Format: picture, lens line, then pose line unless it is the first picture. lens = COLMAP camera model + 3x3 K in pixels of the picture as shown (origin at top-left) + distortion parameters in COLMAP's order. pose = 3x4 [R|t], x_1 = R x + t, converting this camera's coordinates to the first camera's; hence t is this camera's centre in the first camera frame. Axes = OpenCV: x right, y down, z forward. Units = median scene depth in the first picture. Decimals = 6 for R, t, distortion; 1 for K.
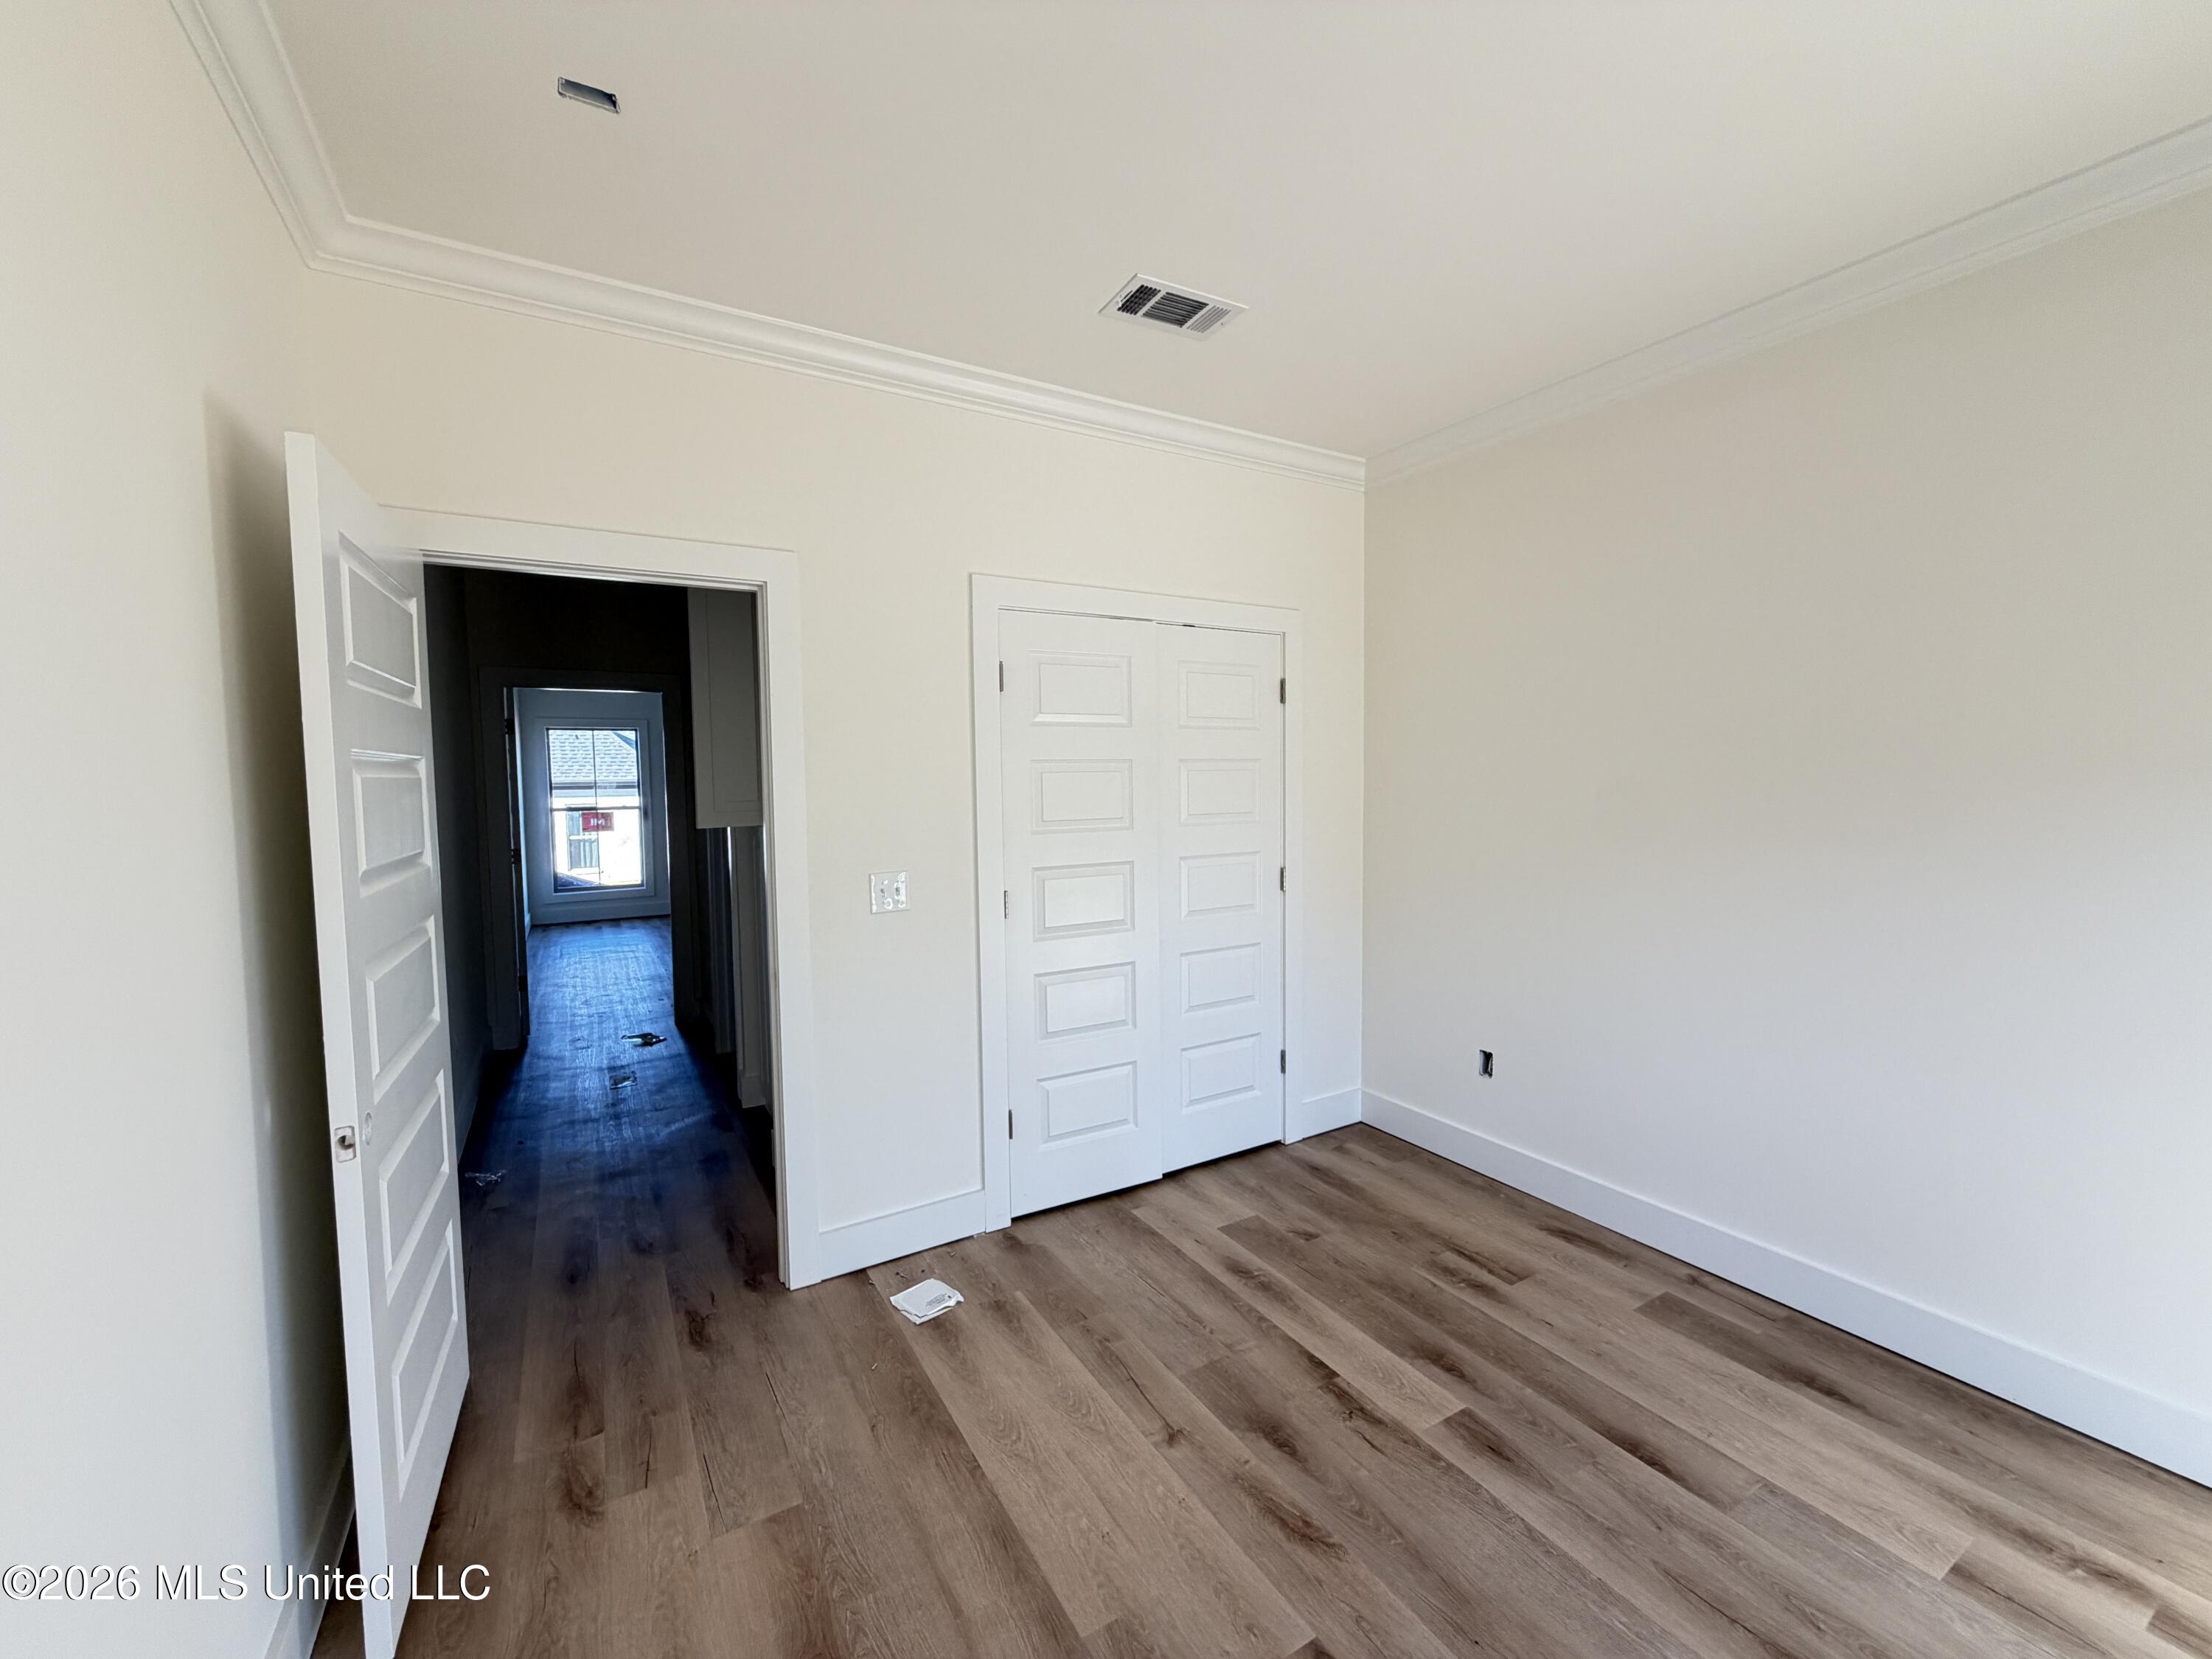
lens RADIAL K [[880.8, 0, 1097.7], [0, 880.8, 828.7], [0, 0, 1]] dist [-0.000474, -0.000312]
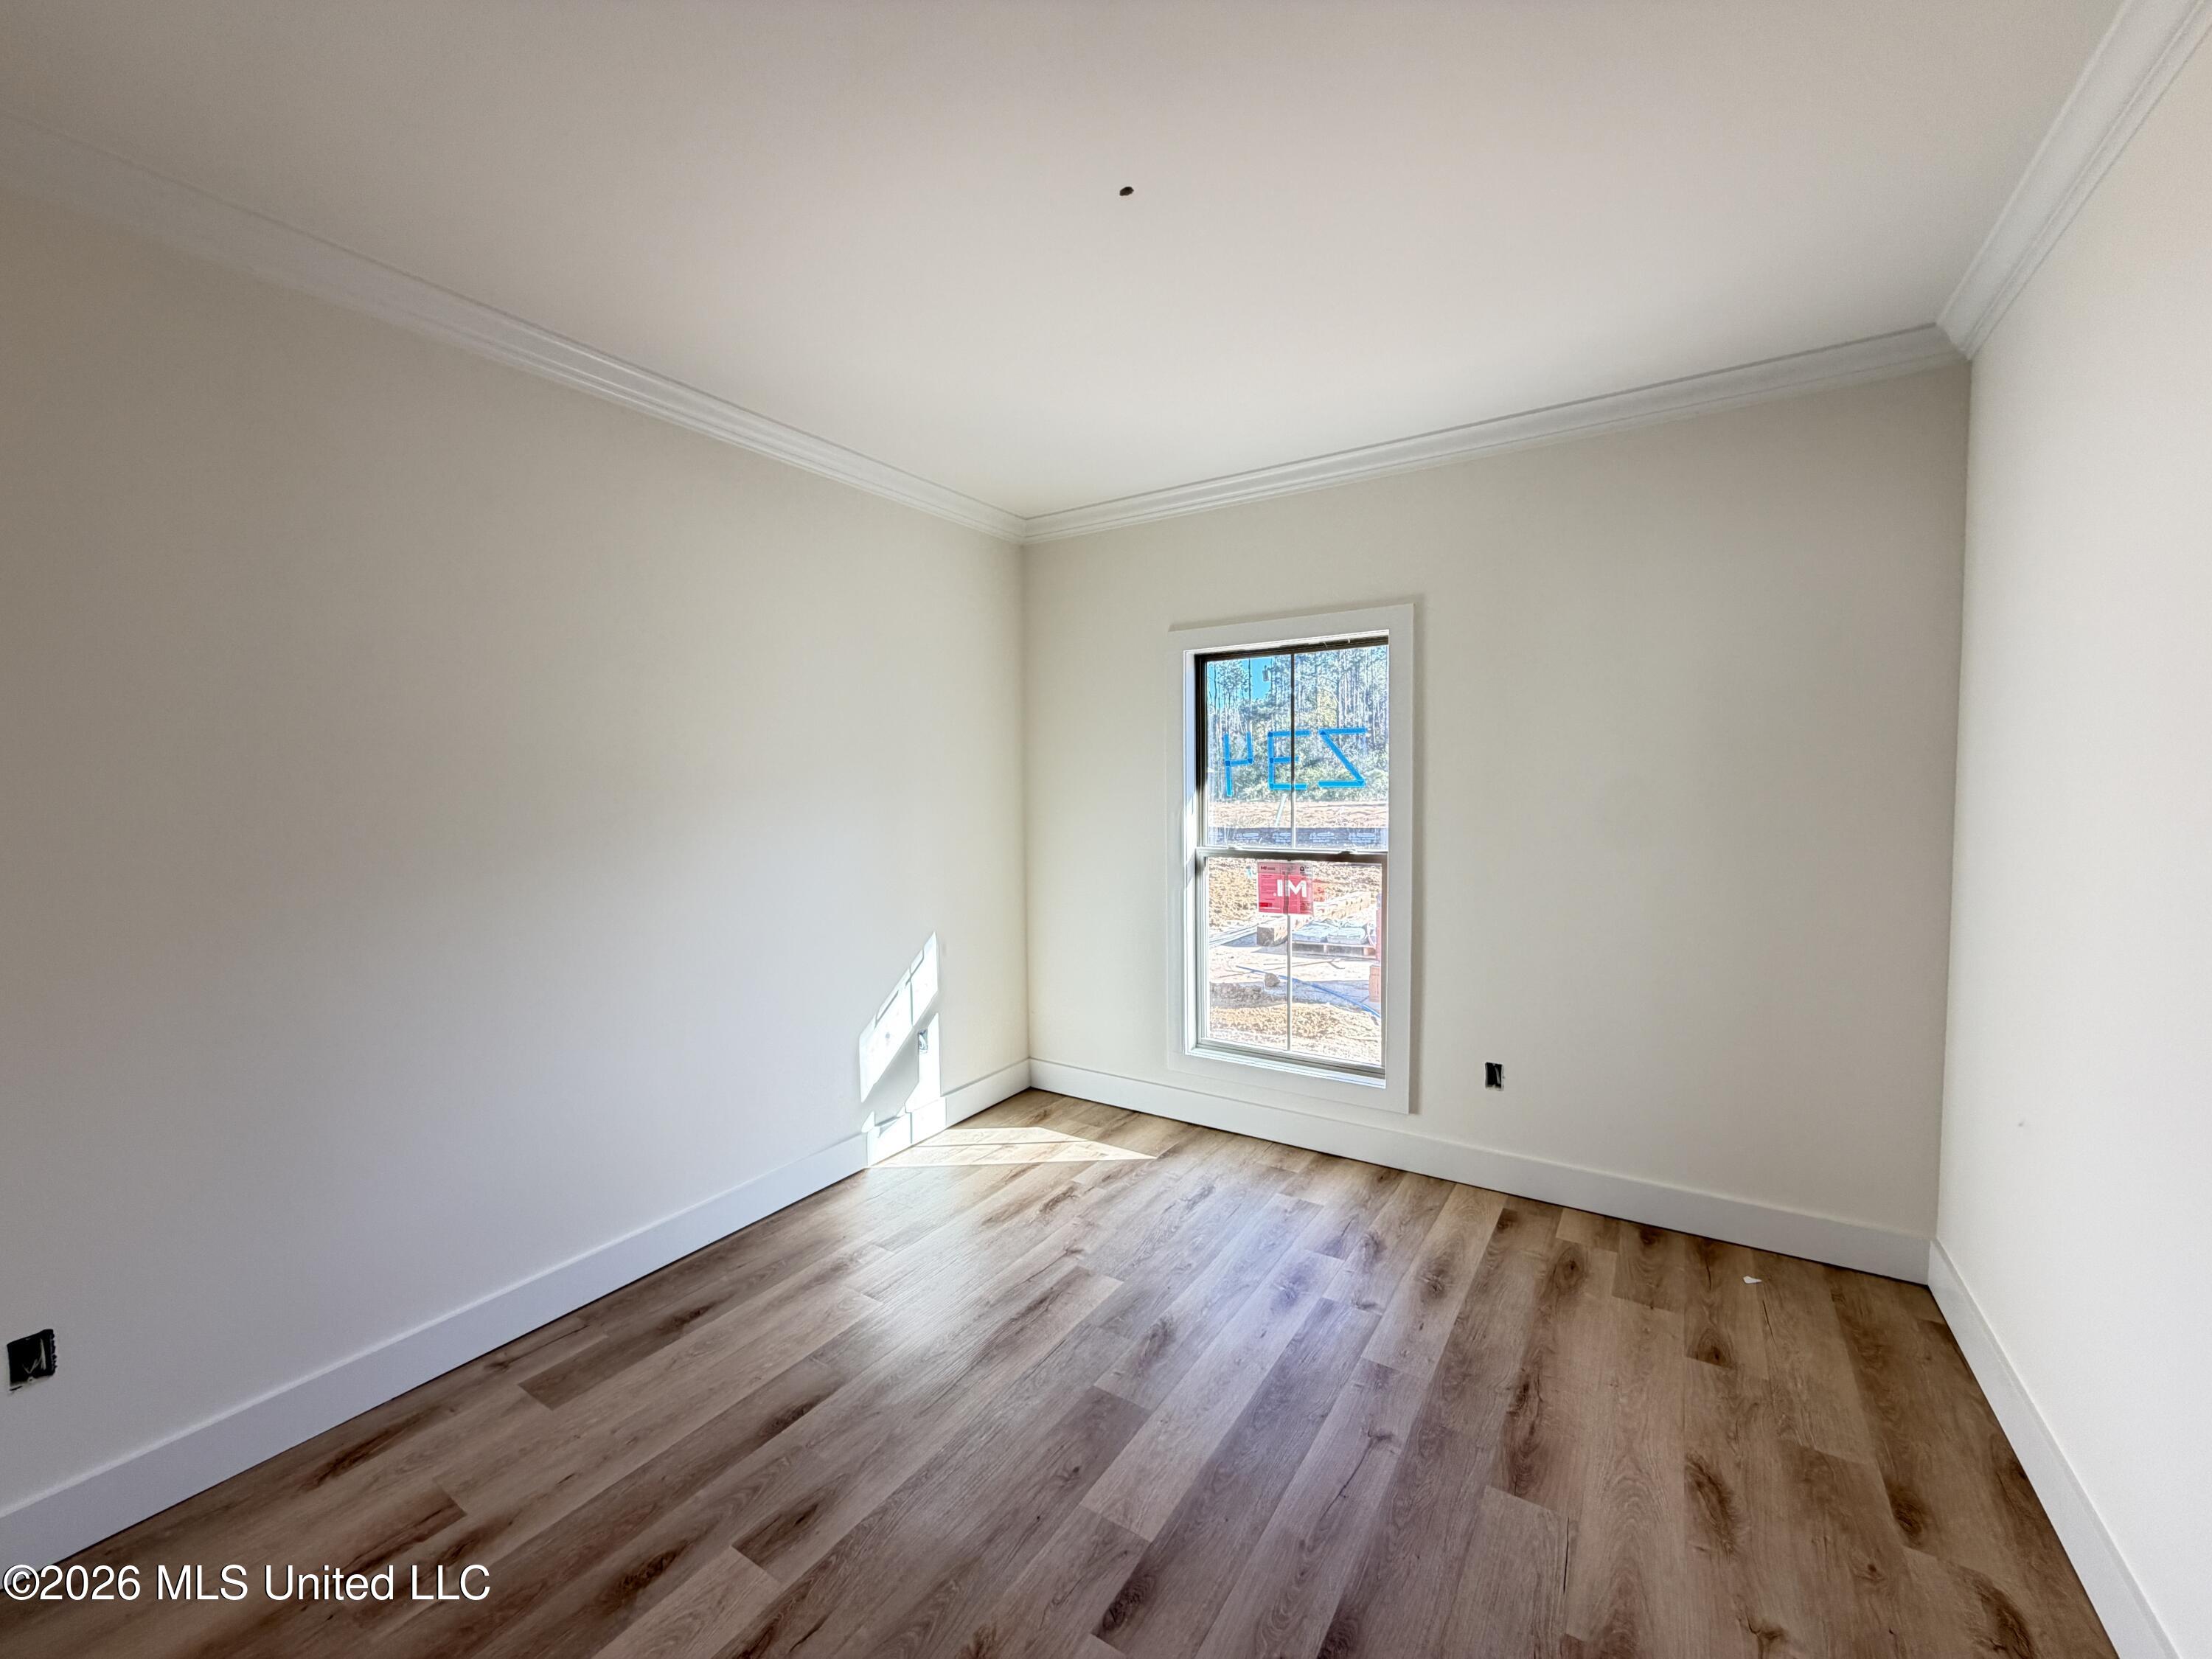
lens RADIAL K [[880.8, 0, 1097.7], [0, 880.8, 828.7], [0, 0, 1]] dist [-0.000474, -0.000312]
pose [[-0.446939, -0.028287, 0.894117, -0.461862], [0.069584, 0.995372, 0.066273, -0.057396], [-0.891854, 0.091836, -0.442902, 0.977387]]
